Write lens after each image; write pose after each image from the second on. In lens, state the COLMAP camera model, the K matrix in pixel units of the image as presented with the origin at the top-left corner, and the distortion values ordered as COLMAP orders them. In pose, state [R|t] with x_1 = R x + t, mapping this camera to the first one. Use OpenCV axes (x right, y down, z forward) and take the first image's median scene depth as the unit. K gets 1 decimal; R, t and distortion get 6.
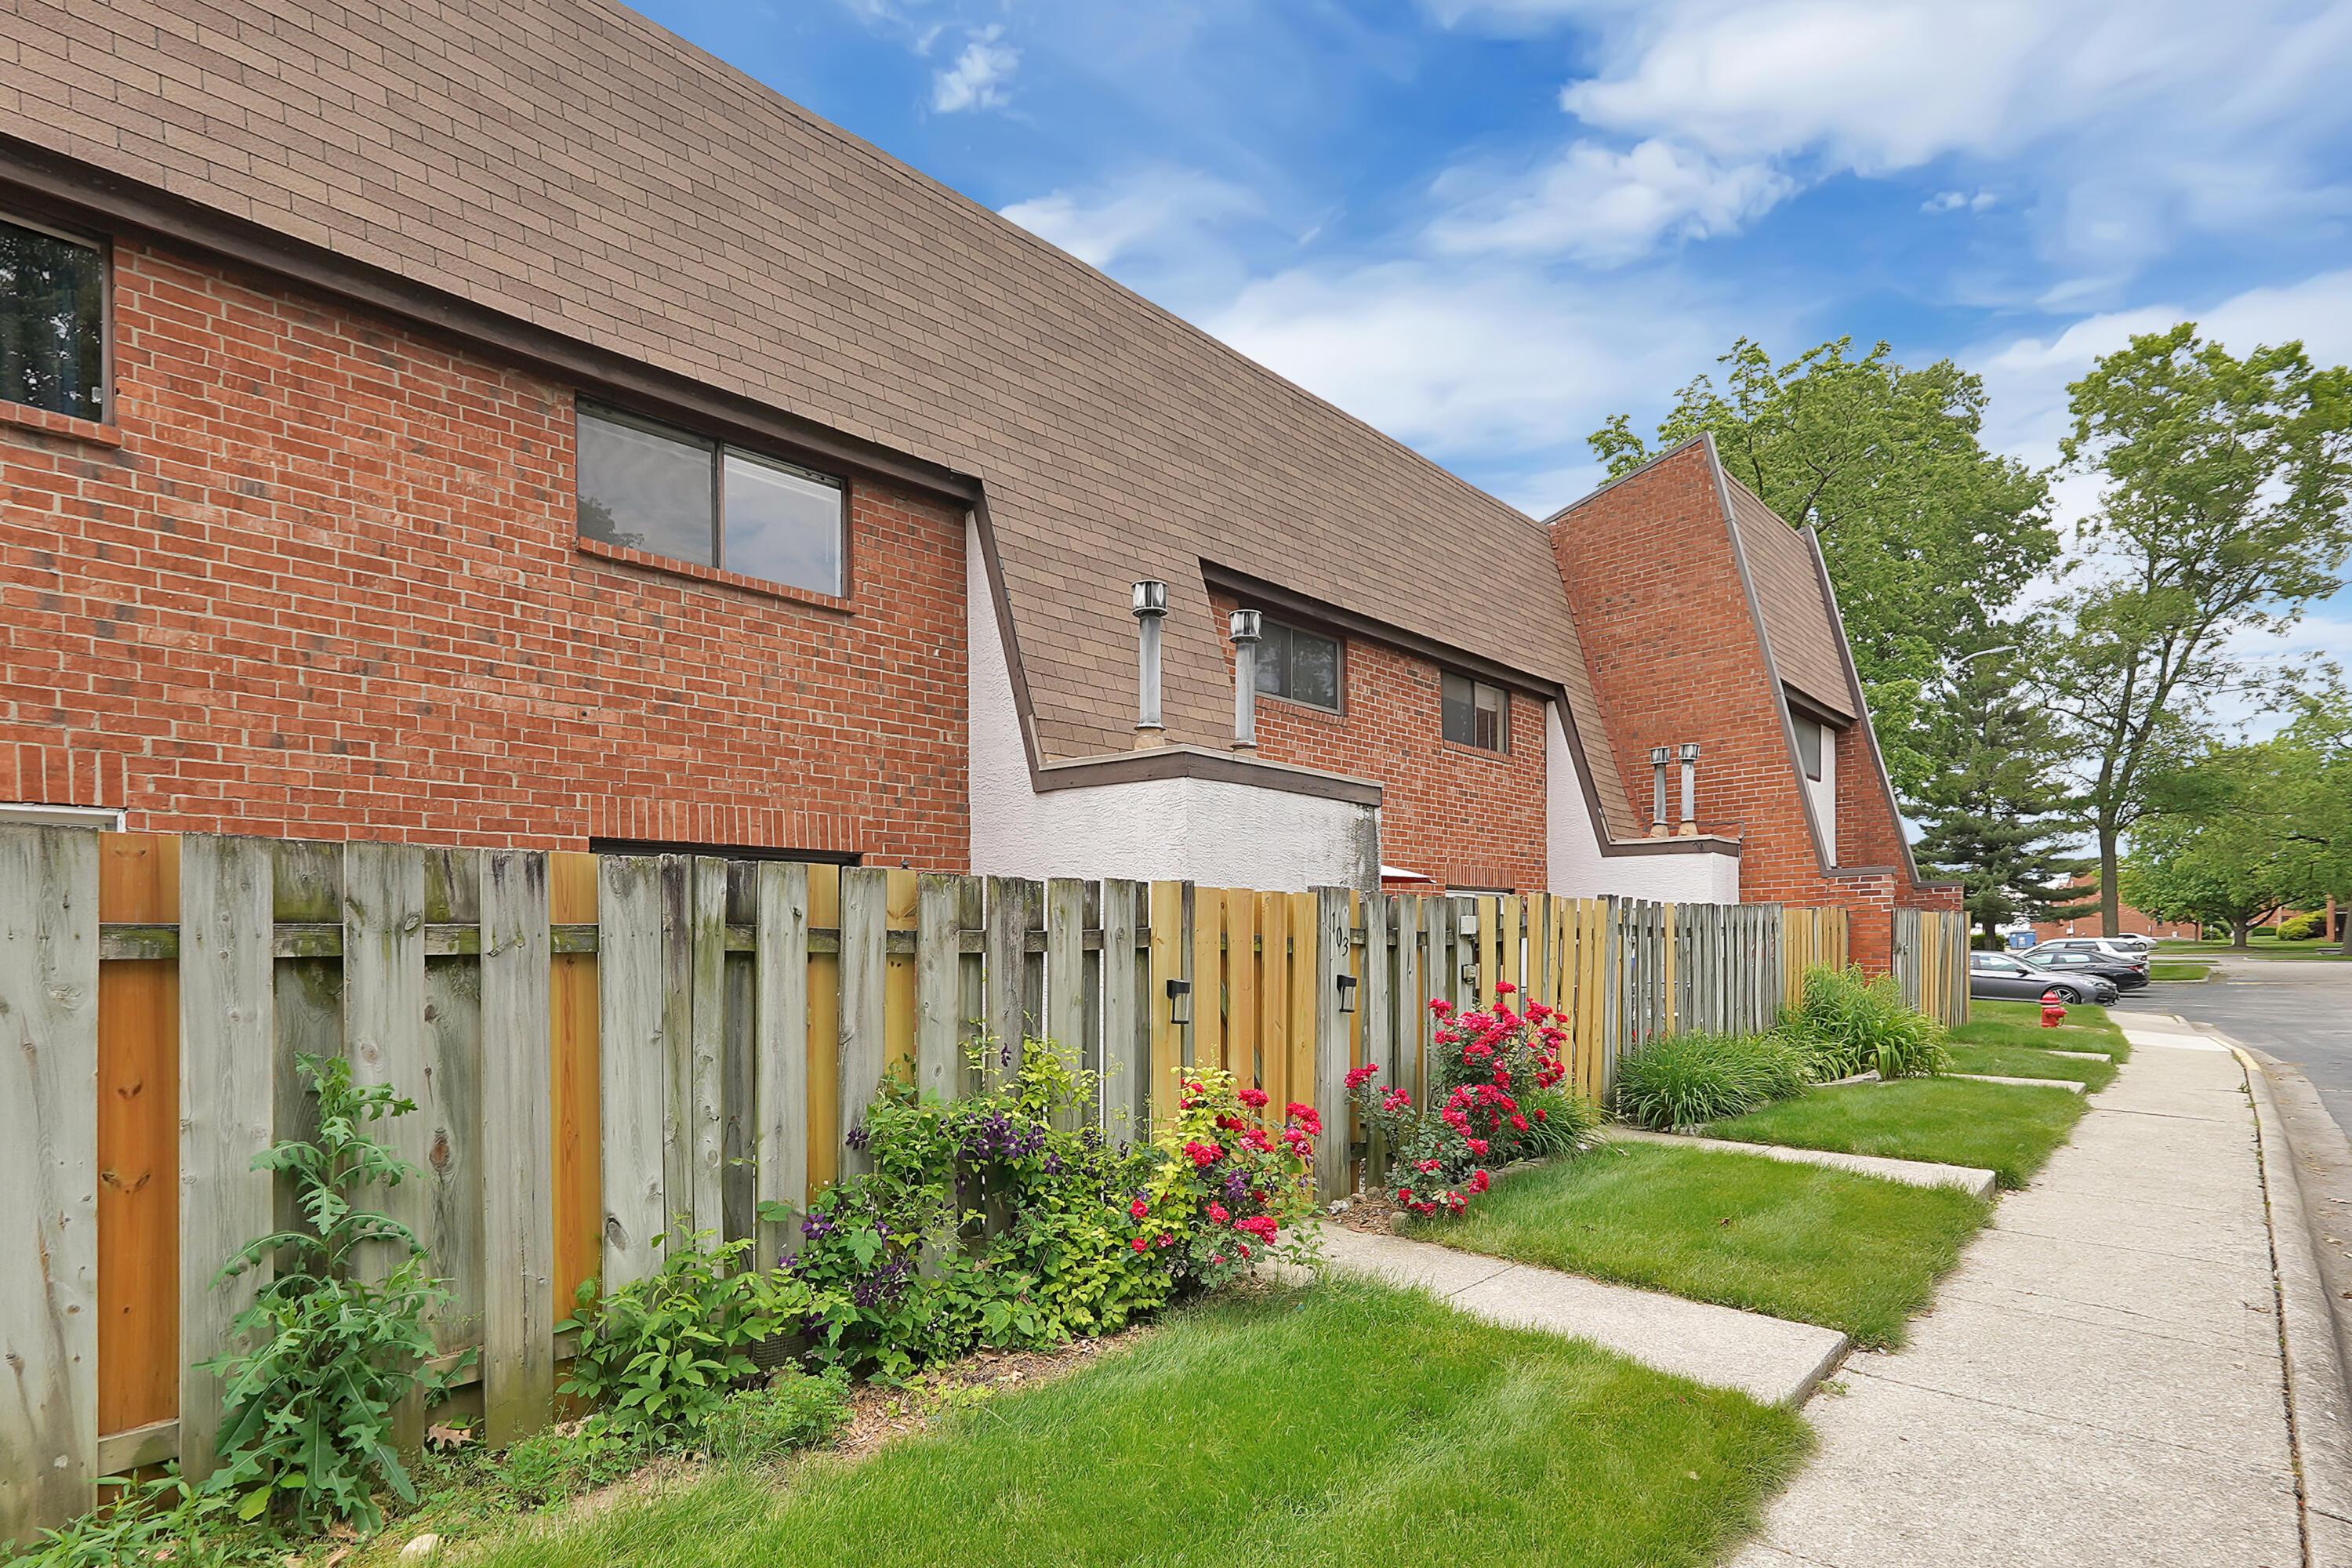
lens RADIAL K [[1141.6, 0, 1160.7], [0, 1141.6, 928.6], [0, 0, 1]] dist [-0.017926, 0.007089]
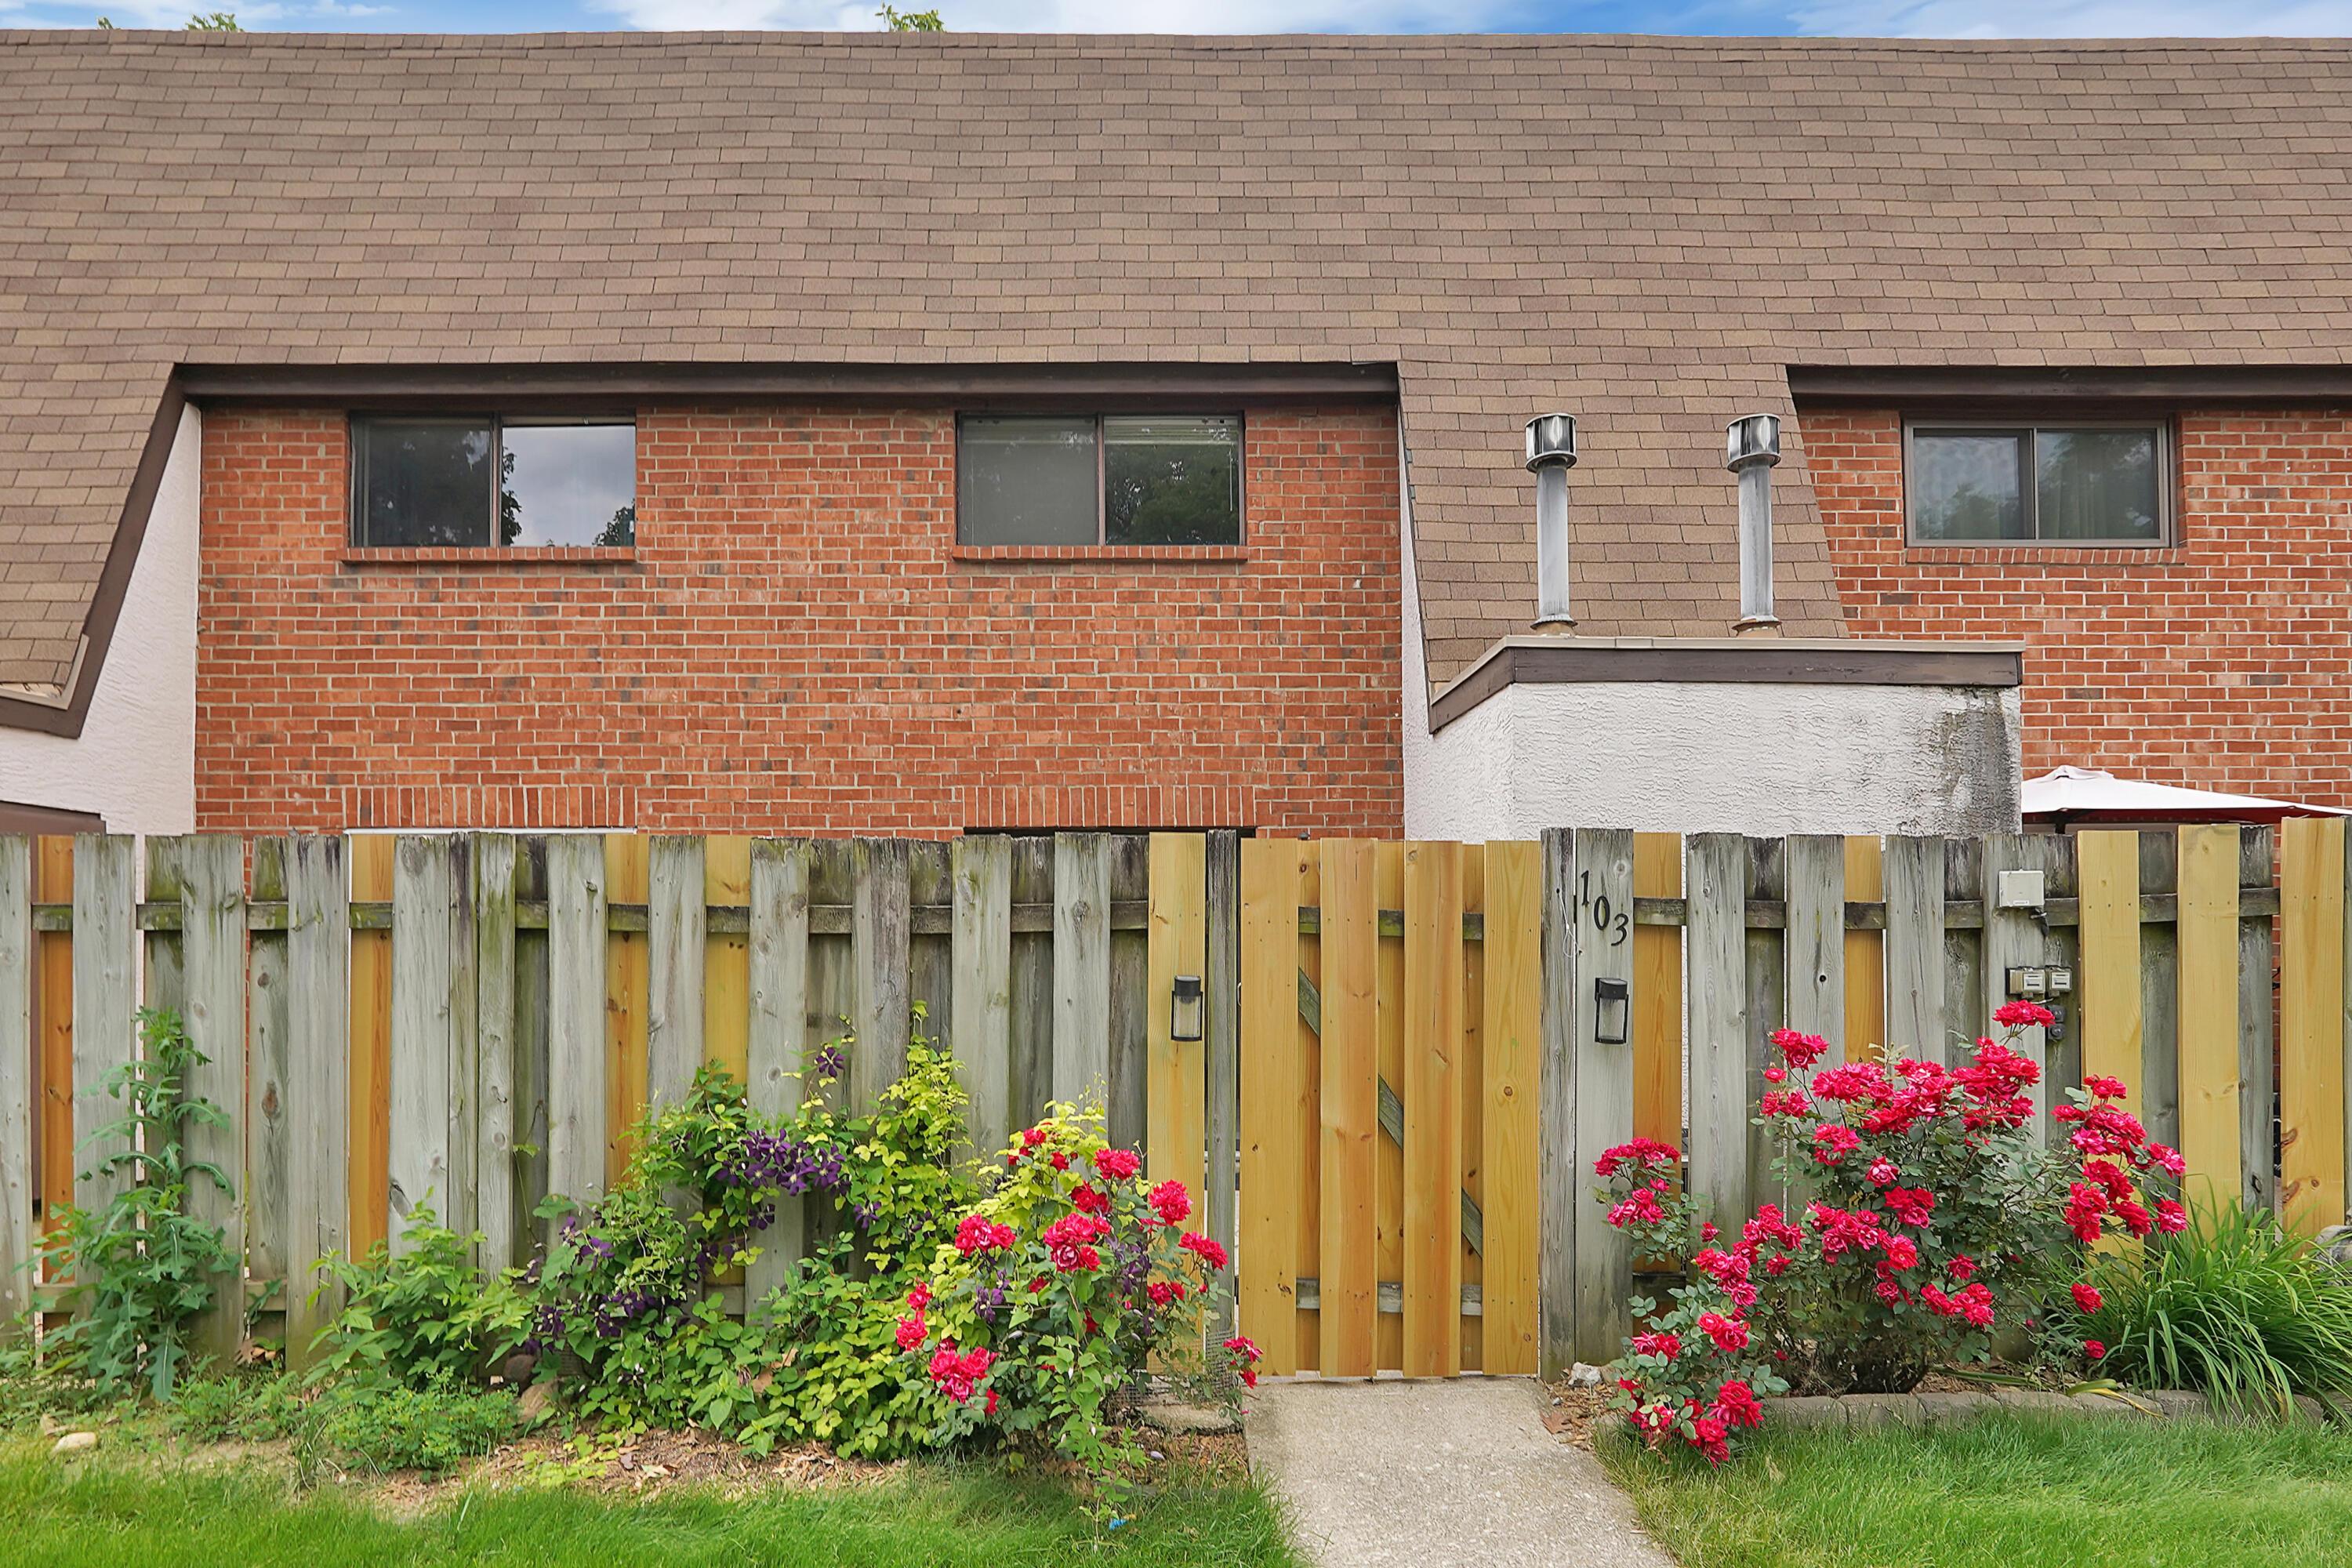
lens RADIAL K [[1141.0, 0, 1106.1], [0, 1141.0, 906.0], [0, 0, 1]] dist [-0.018914, 0.007237]
pose [[0.698809, -0.016281, -0.715123, 0.381628], [0.006407, 0.999843, -0.016502, 0.011715], [0.715279, 0.006950, 0.698804, 0.396018]]
